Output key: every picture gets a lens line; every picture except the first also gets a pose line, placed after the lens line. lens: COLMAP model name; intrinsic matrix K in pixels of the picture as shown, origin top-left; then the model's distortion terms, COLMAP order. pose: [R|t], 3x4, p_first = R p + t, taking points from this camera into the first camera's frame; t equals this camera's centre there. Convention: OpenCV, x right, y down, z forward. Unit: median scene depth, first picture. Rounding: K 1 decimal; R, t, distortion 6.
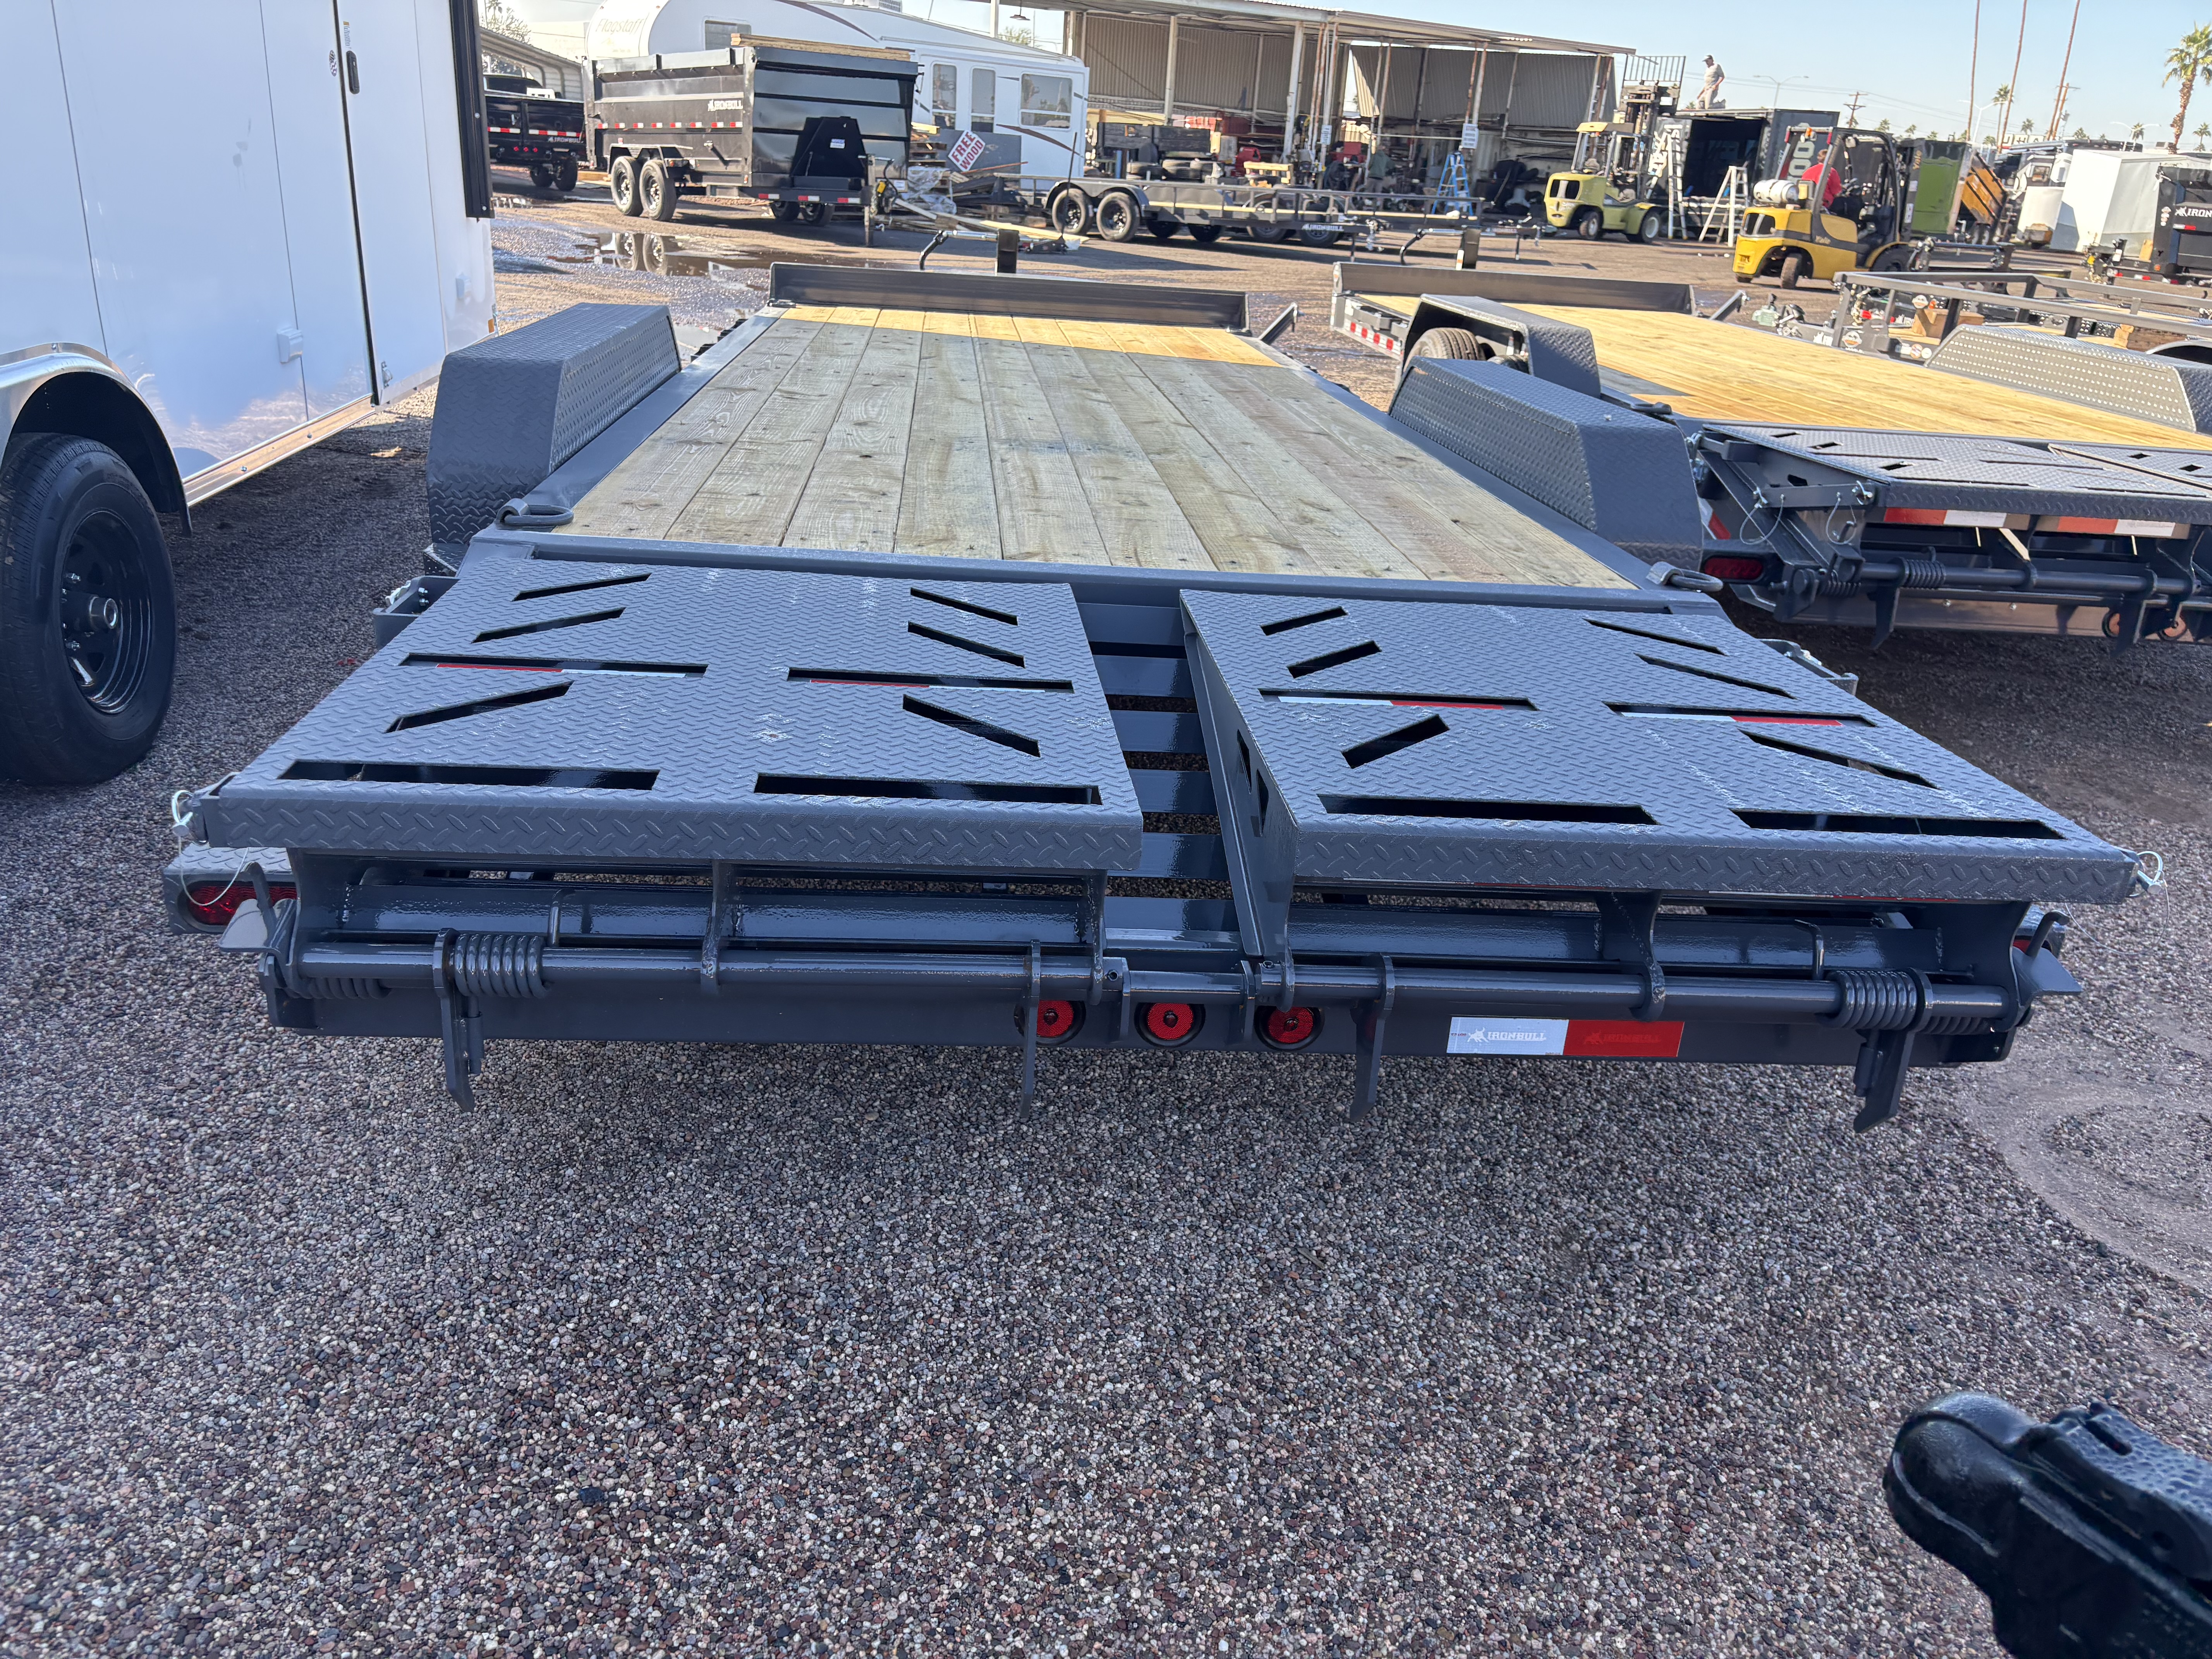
lens RADIAL K [[1676.3, 0, 1106.0], [0, 1676.3, 829.5], [0, 0, 1]] dist [0.066313, 0.002966]
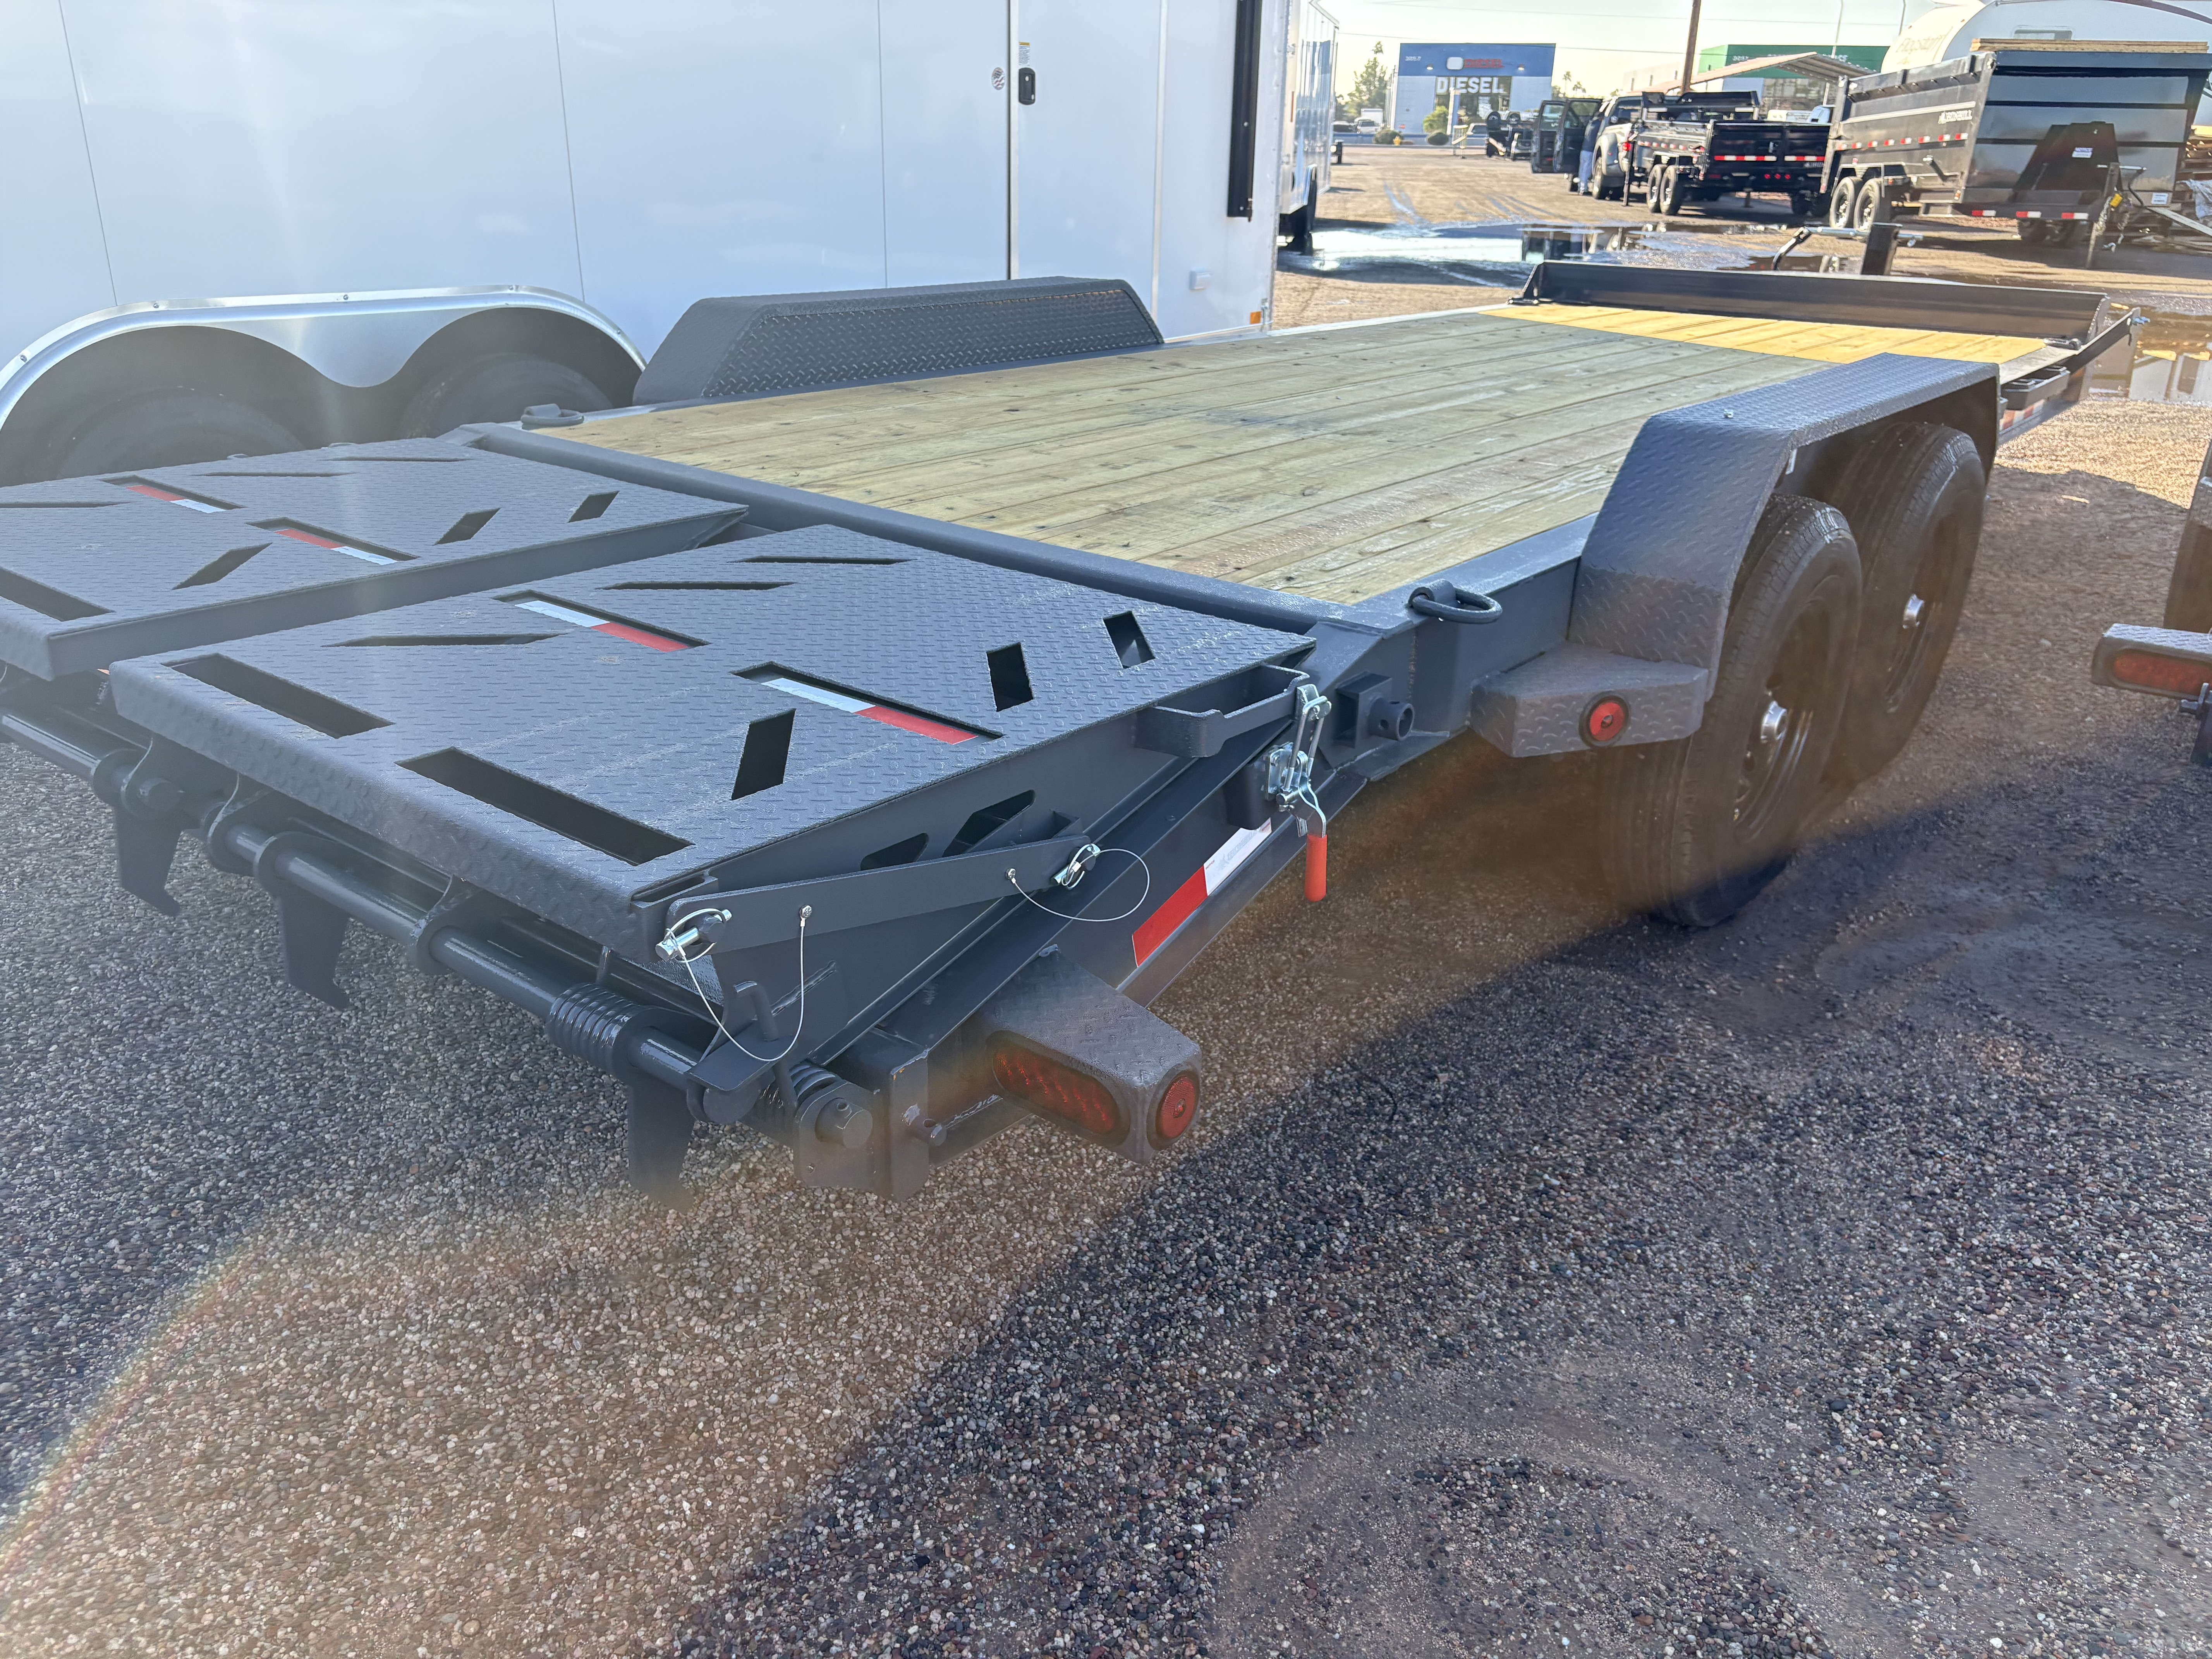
lens RADIAL K [[1684.0, 0, 1106.0], [0, 1684.0, 829.5], [0, 0, 1]] dist [0.063476, -0.068998]
pose [[0.739705, 0.218112, -0.636604, 0.103482], [-0.230610, 0.970894, 0.064686, -0.009369], [0.632183, 0.098959, 0.768473, 0.047739]]
